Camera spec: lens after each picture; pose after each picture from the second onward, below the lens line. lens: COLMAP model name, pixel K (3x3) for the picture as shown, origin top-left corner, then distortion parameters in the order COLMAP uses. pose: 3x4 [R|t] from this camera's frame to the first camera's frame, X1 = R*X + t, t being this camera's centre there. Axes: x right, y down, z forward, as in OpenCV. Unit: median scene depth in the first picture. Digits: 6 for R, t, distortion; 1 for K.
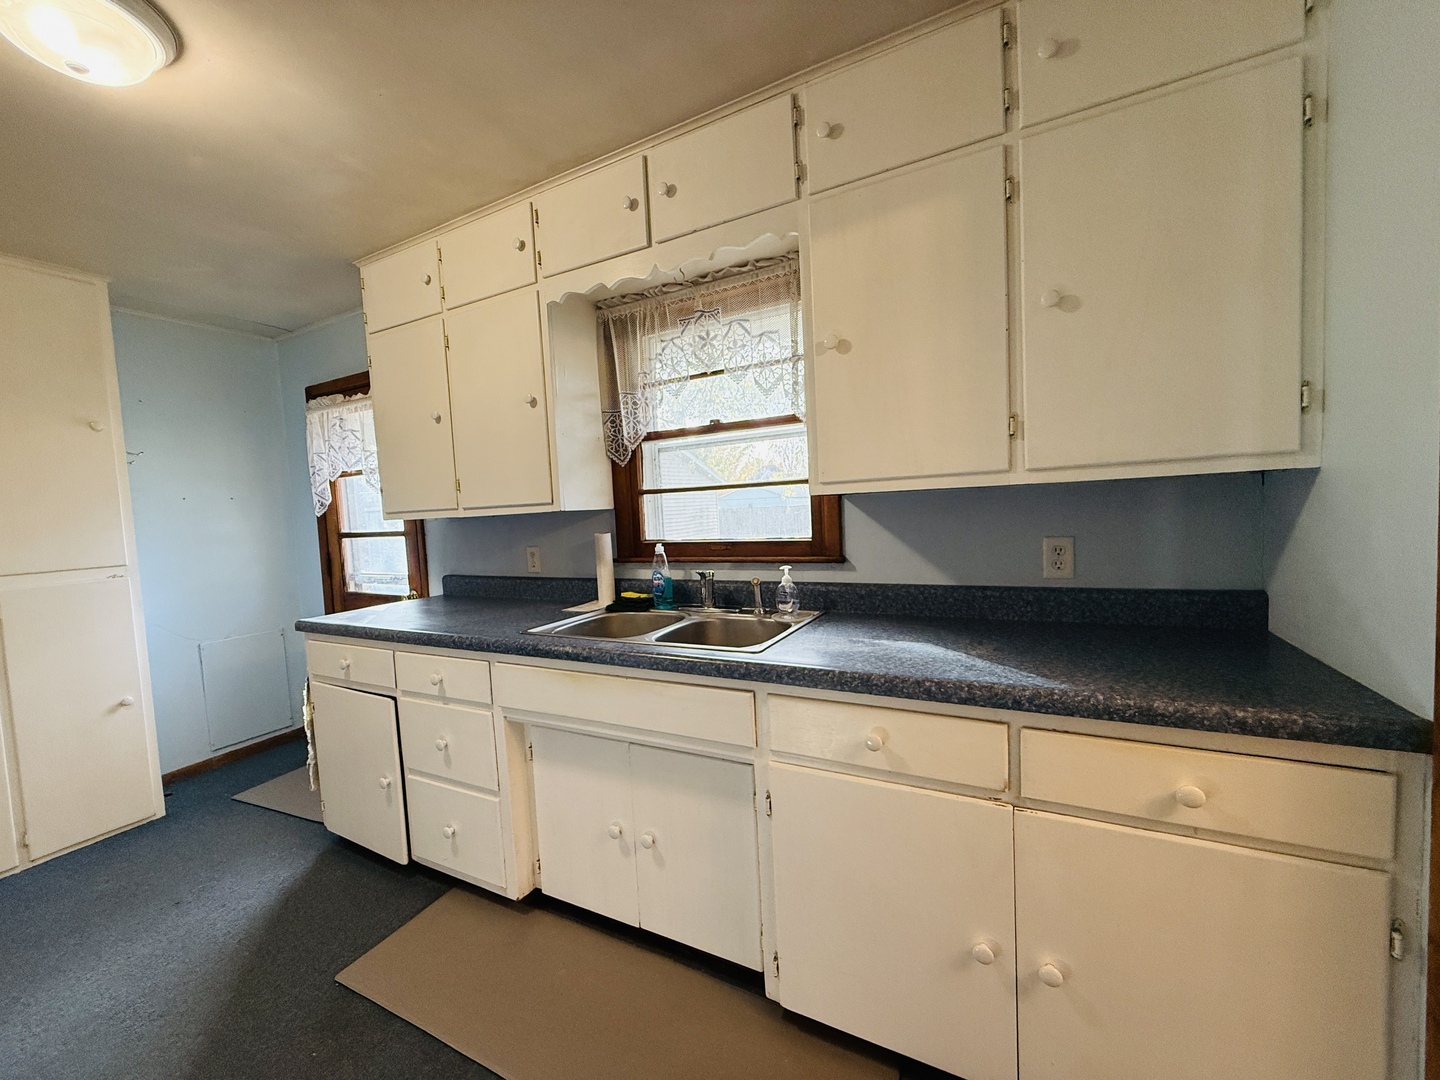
lens RADIAL K [[574.4, 0, 718.1], [0, 574.4, 542.1], [0, 0, 1]] dist [0.000647, -0.000358]
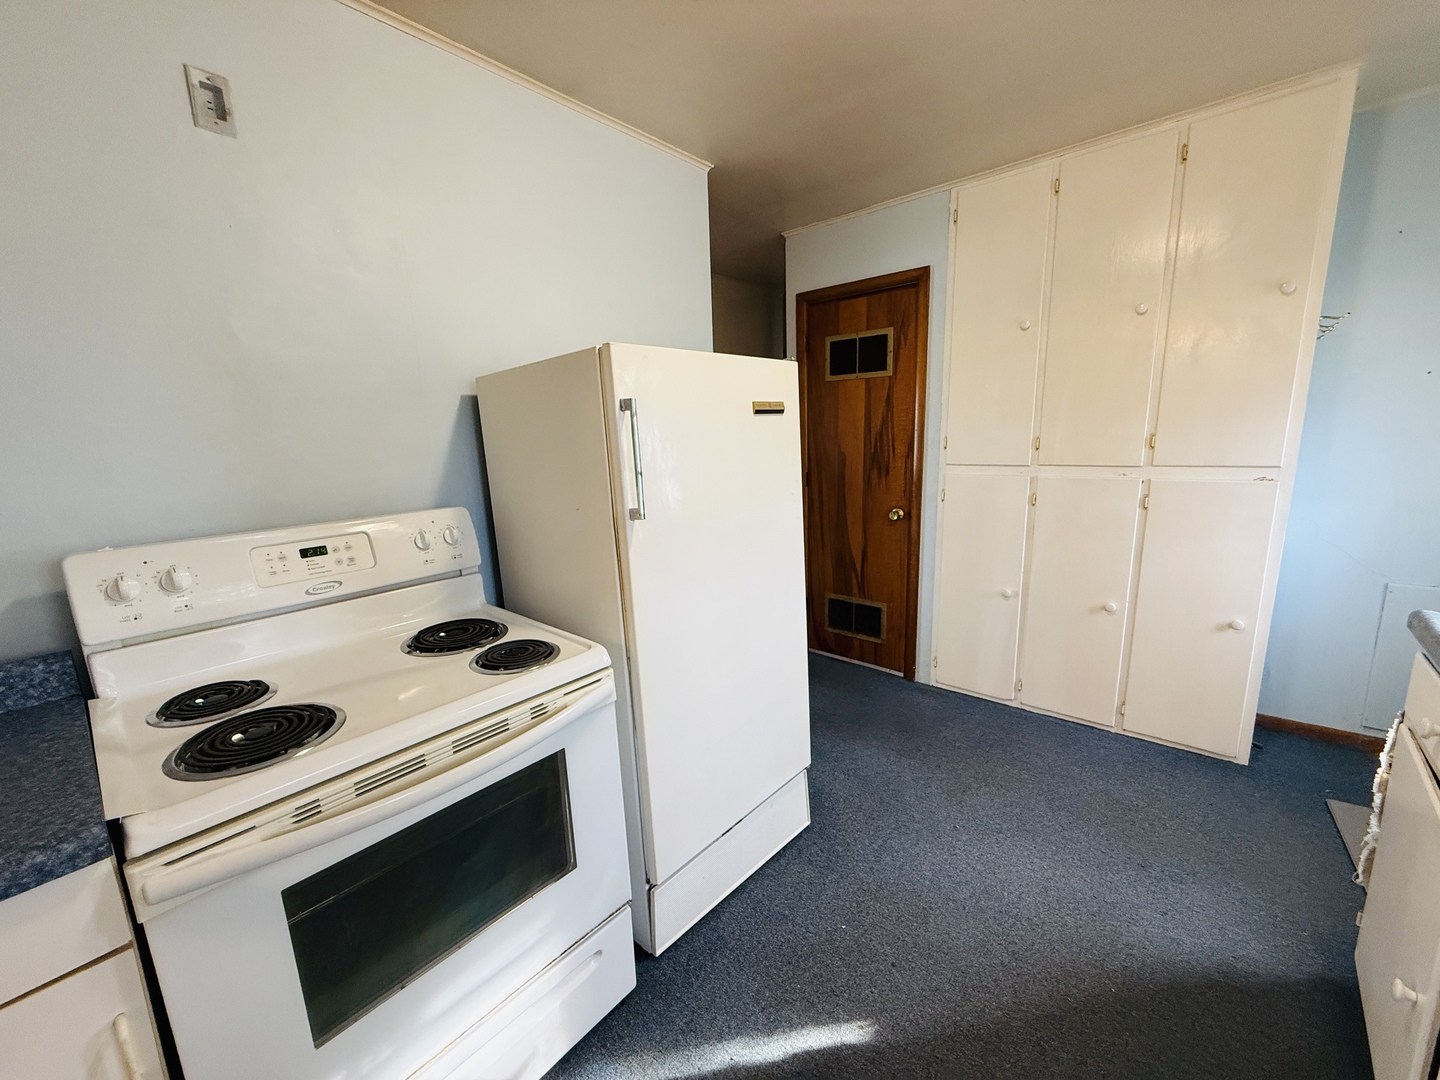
lens RADIAL K [[574.4, 0, 718.1], [0, 574.4, 542.1], [0, 0, 1]] dist [0.000647, -0.000358]
pose [[-0.220889, 0.244039, -0.944274, -0.082623], [-0.011451, 0.967473, 0.252714, -0.062077], [0.975232, 0.066635, -0.210910, 0.484183]]
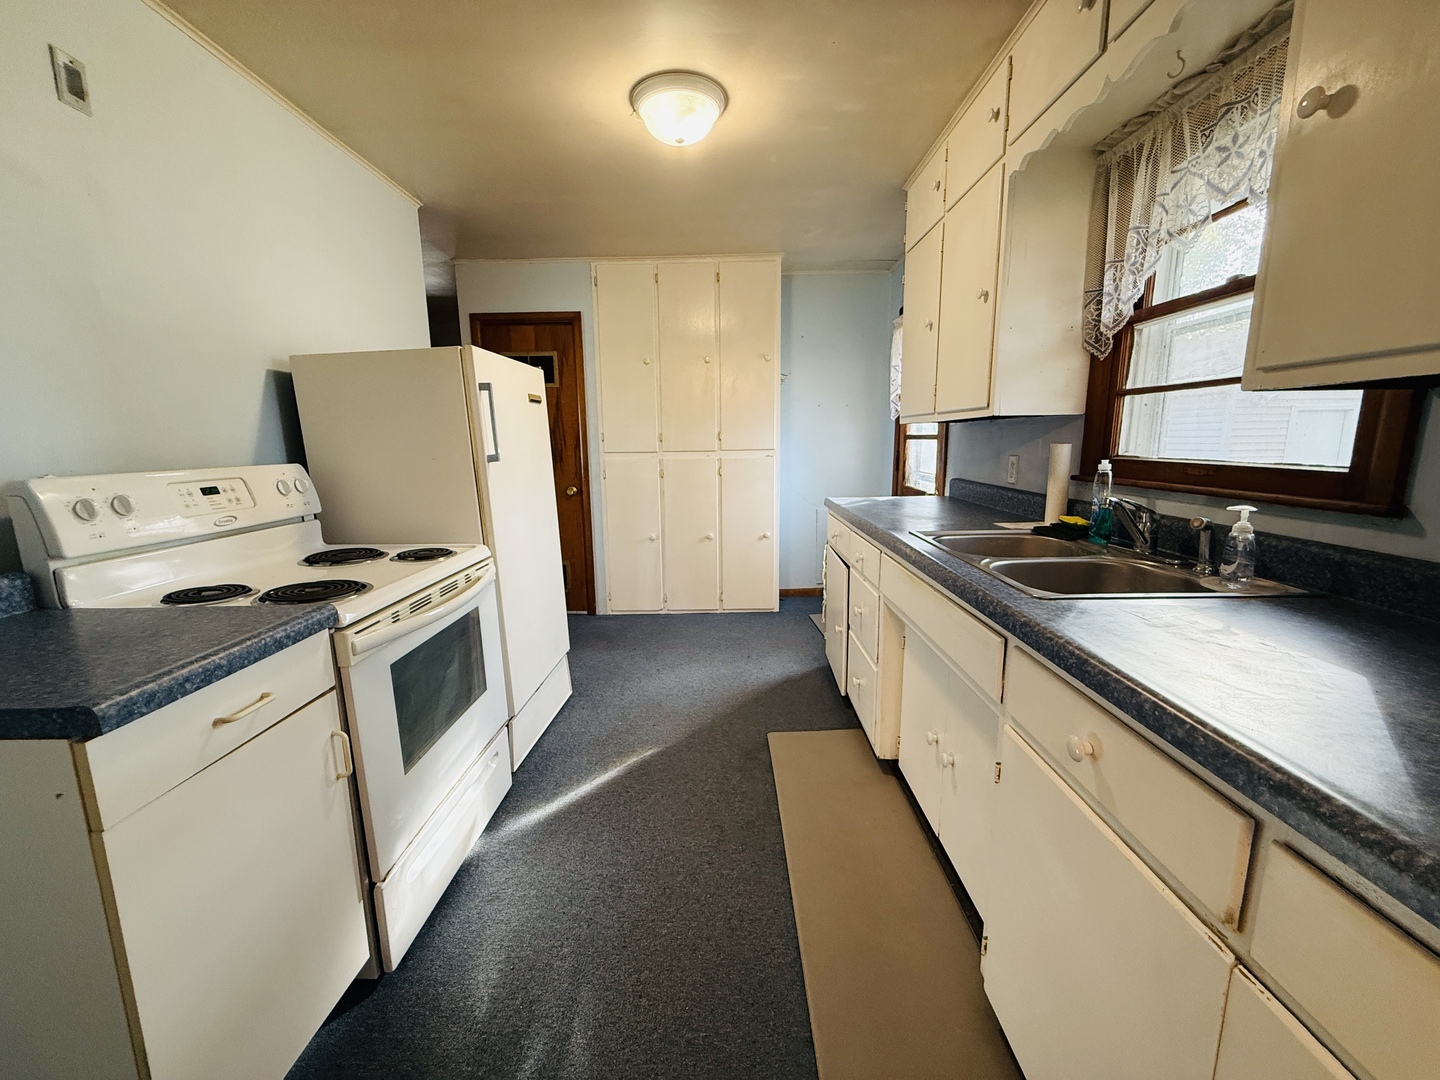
lens RADIAL K [[574.4, 0, 718.1], [0, 574.4, 542.1], [0, 0, 1]] dist [0.000647, -0.000358]
pose [[0.458660, 0.199586, -0.865908, 0.353635], [-0.061146, 0.979229, 0.193317, -0.006254], [0.886506, -0.035720, 0.461337, 0.162465]]
